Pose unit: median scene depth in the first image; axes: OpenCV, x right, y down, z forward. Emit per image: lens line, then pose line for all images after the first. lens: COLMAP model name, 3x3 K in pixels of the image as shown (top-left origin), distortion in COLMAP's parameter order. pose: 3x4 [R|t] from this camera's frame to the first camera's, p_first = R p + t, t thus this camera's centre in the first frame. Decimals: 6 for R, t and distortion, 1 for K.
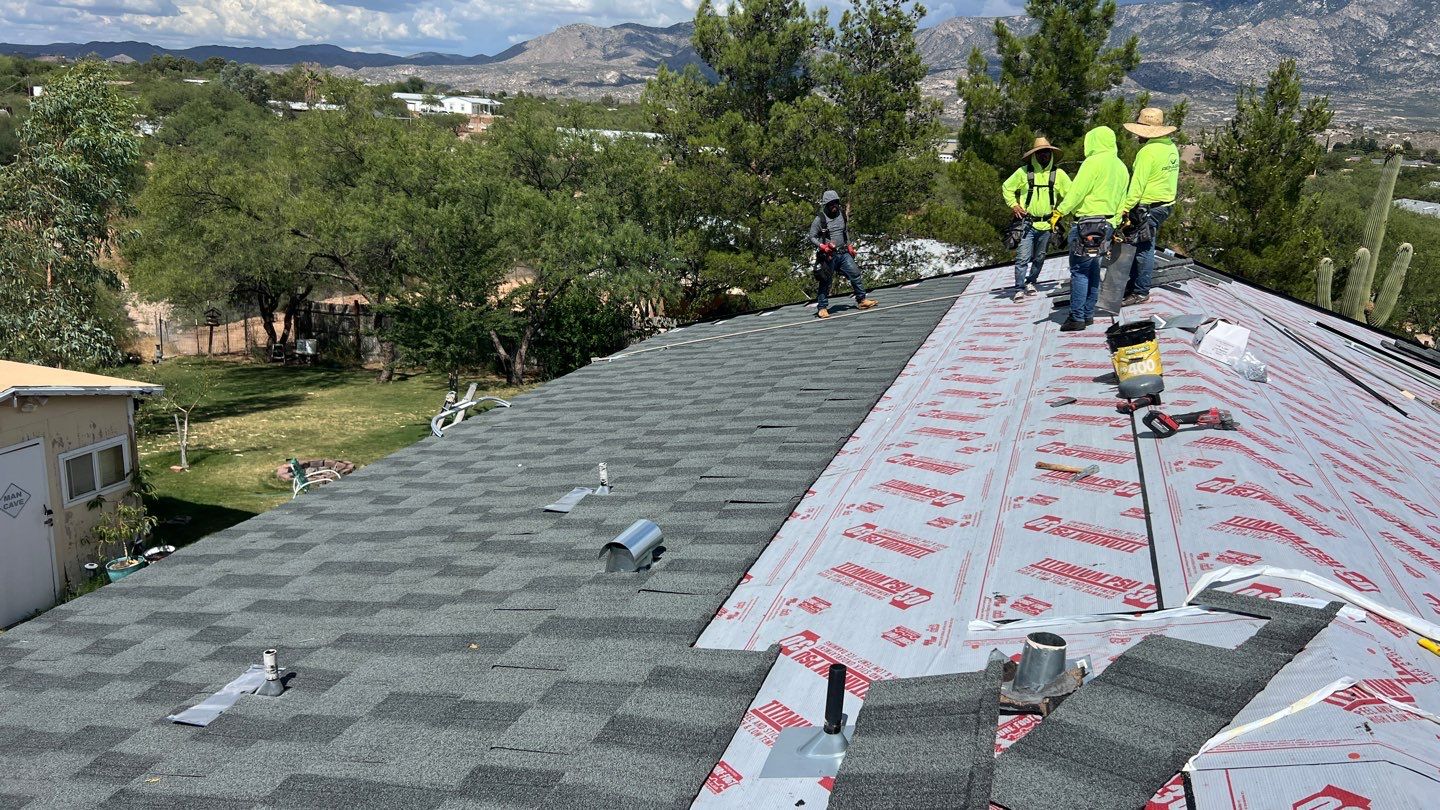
lens RADIAL K [[1076.8, 0, 730.3], [0, 1076.8, 405.8], [0, 0, 1]] dist [0.059659, -0.072270]
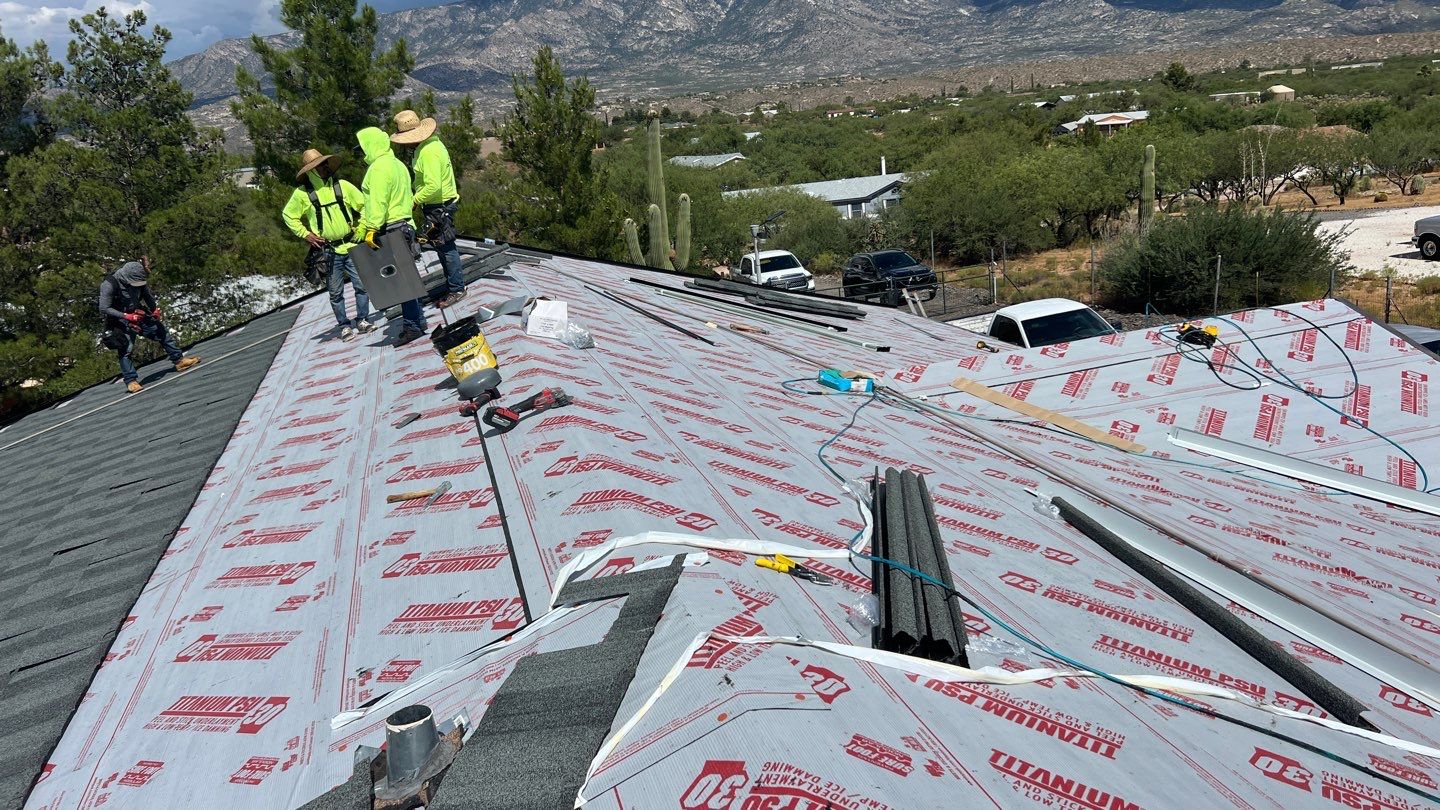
lens RADIAL K [[1076.8, 0, 730.3], [0, 1076.8, 405.8], [0, 0, 1]] dist [0.059659, -0.072270]
pose [[0.815418, -0.274209, 0.509807, 0.082148], [0.277907, 0.957997, 0.070773, -0.005994], [-0.507801, 0.083970, 0.857372, 0.073110]]
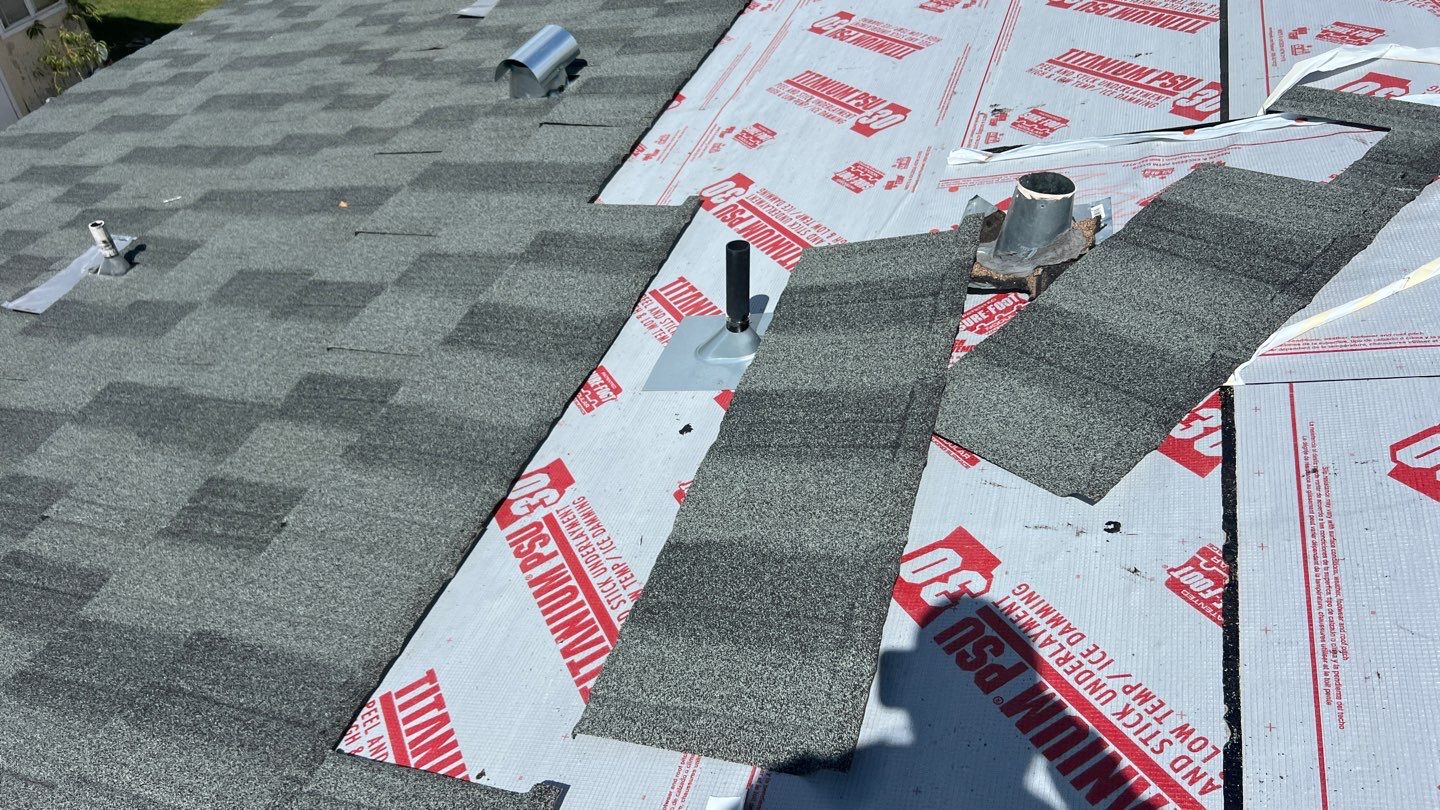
lens RADIAL K [[1076.8, 0, 730.3], [0, 1076.8, 405.8], [0, 0, 1]] dist [0.059659, -0.072270]
pose [[0.997726, -0.044484, -0.050636, 0.077512], [0.062284, 0.895628, 0.440423, 0.017685], [0.025759, -0.442575, 0.896362, 0.205338]]
